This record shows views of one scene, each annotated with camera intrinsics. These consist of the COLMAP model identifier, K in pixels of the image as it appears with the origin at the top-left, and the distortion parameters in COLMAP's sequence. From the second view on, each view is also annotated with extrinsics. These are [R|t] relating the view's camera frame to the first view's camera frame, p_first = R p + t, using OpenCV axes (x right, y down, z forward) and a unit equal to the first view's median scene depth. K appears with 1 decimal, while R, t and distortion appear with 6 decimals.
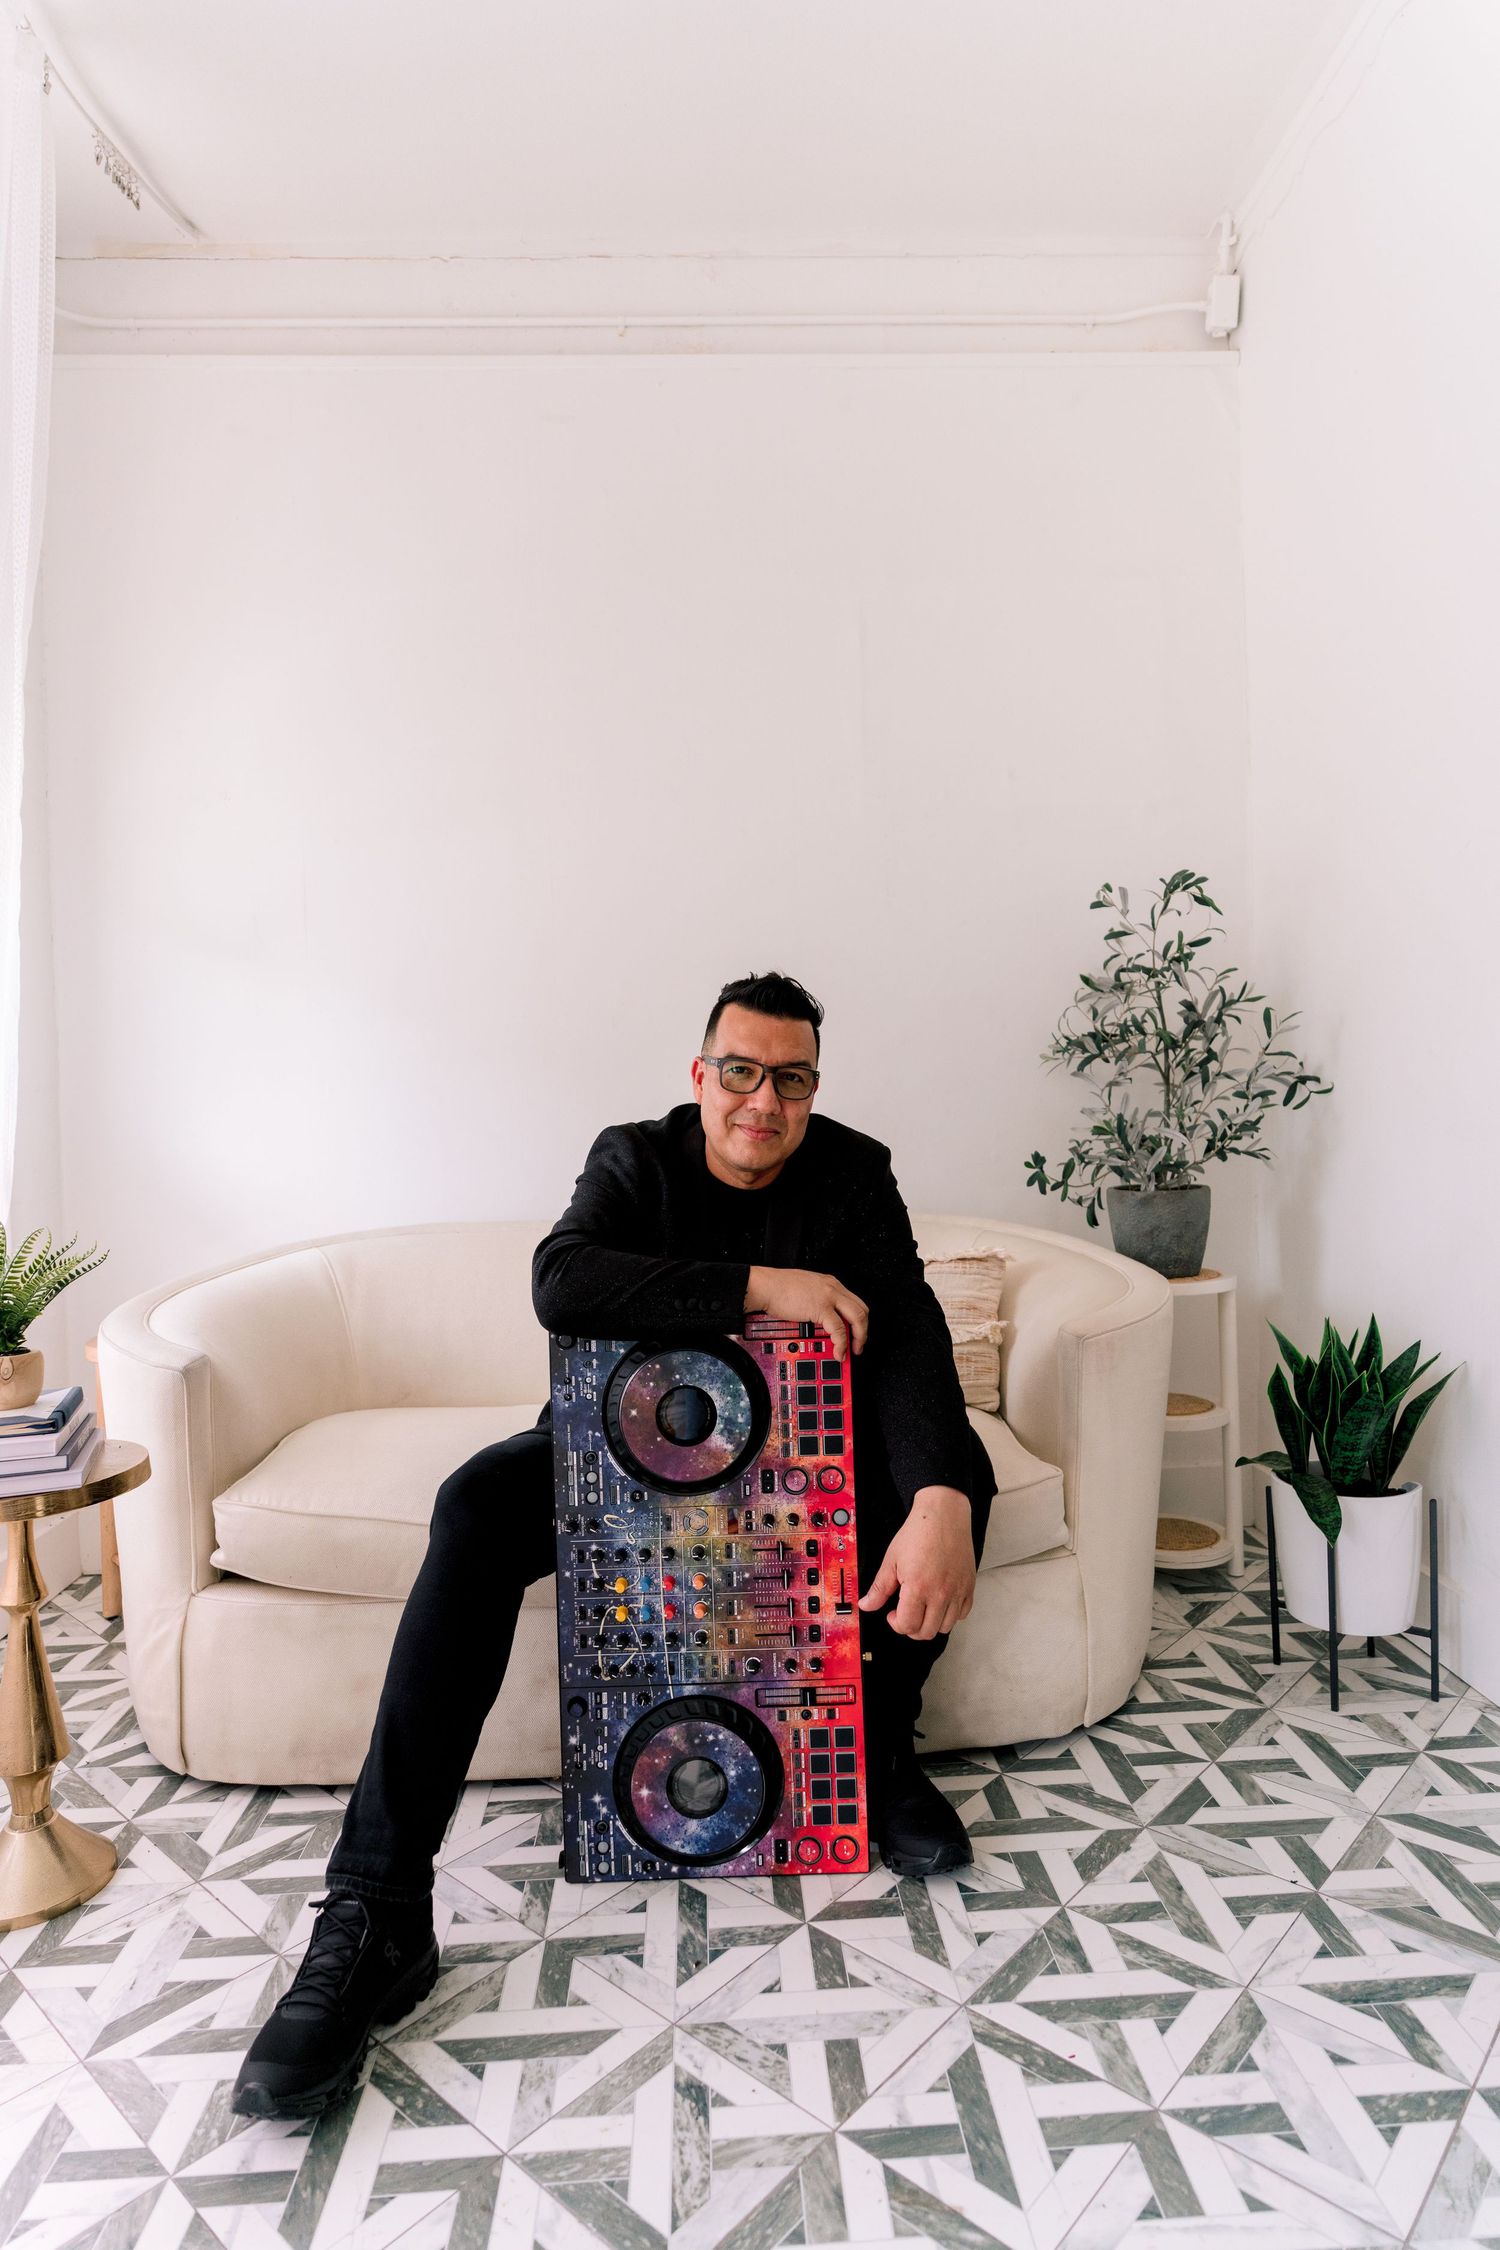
lens RADIAL K [[1277.8, 0, 730.0], [0, 1277.8, 1064.1], [0, 0, 1]] dist [-0.005117, -0.003871]
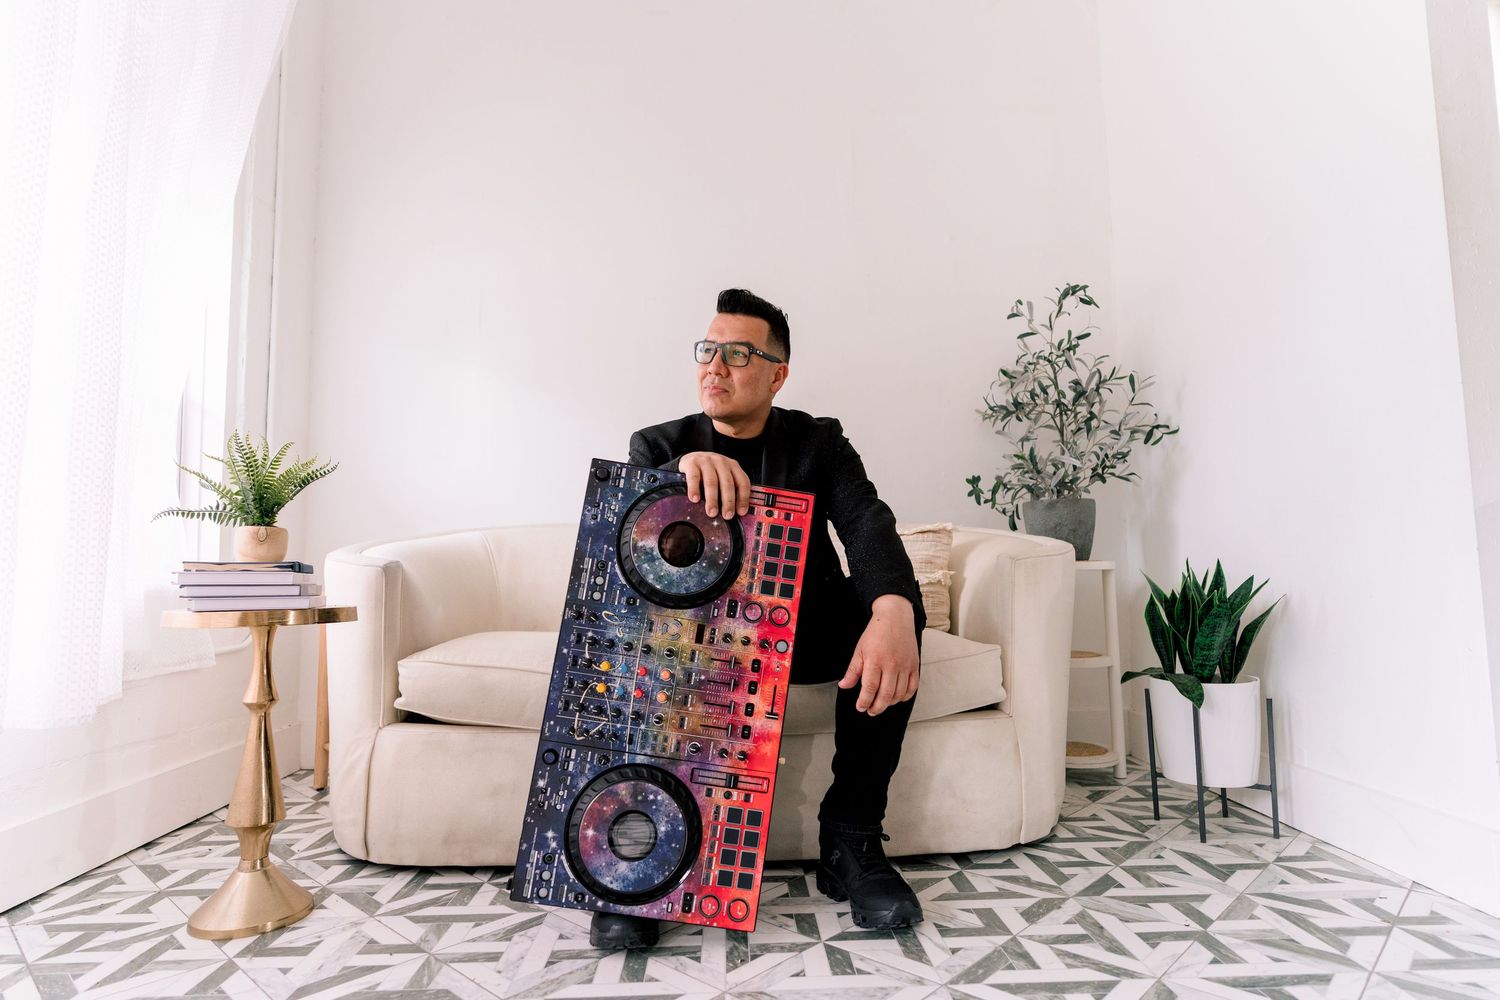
lens RADIAL K [[851.9, 0, 738.9], [0, 851.9, 422.8], [0, 0, 1]] dist [-0.005117, -0.003871]
pose [[0.999689, 0.017635, -0.017630, -0.018281], [-0.019411, 0.994154, -0.106212, 0.195198], [0.015653, 0.106522, 0.994187, 0.045054]]
